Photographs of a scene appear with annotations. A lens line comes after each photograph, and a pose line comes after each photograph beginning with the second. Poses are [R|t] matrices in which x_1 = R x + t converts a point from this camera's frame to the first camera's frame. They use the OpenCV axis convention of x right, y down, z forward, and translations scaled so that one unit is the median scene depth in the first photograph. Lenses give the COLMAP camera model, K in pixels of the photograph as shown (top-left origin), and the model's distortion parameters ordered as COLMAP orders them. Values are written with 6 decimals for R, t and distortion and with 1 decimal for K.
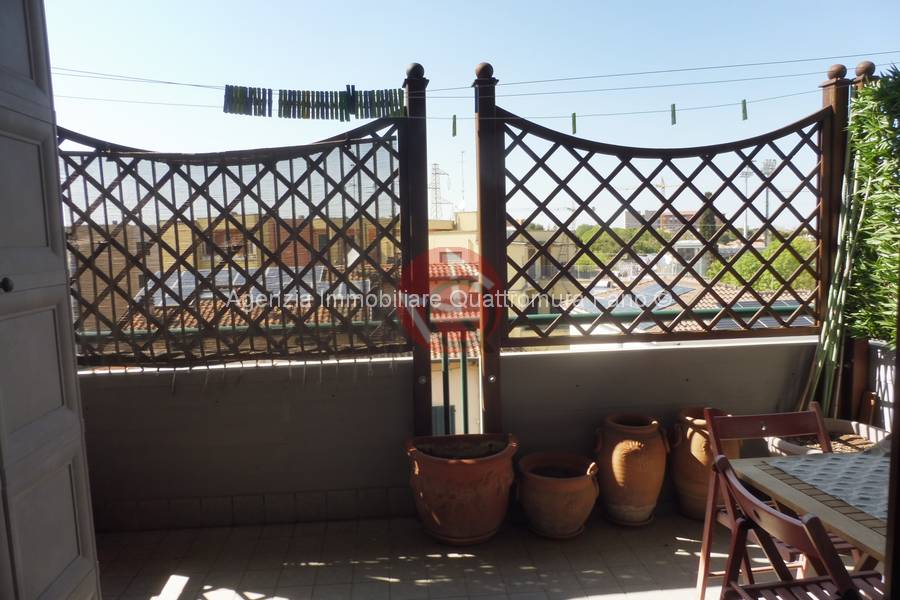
lens RADIAL K [[648.1, 0, 455.1], [0, 648.1, 304.8], [0, 0, 1]] dist [-0.050561, -0.003002]
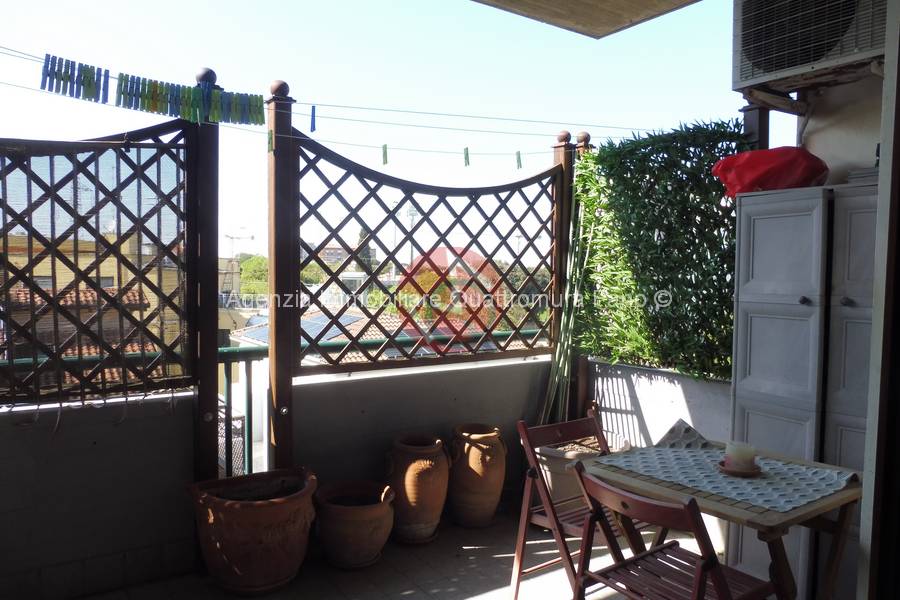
lens RADIAL K [[648.1, 0, 455.4], [0, 648.1, 300.7], [0, 0, 1]] dist [-0.050561, -0.003002]
pose [[0.863116, 0.012477, 0.504852, -0.206761], [0.017088, 0.998401, -0.053890, 0.009501], [-0.504717, 0.055140, 0.861522, 0.053067]]
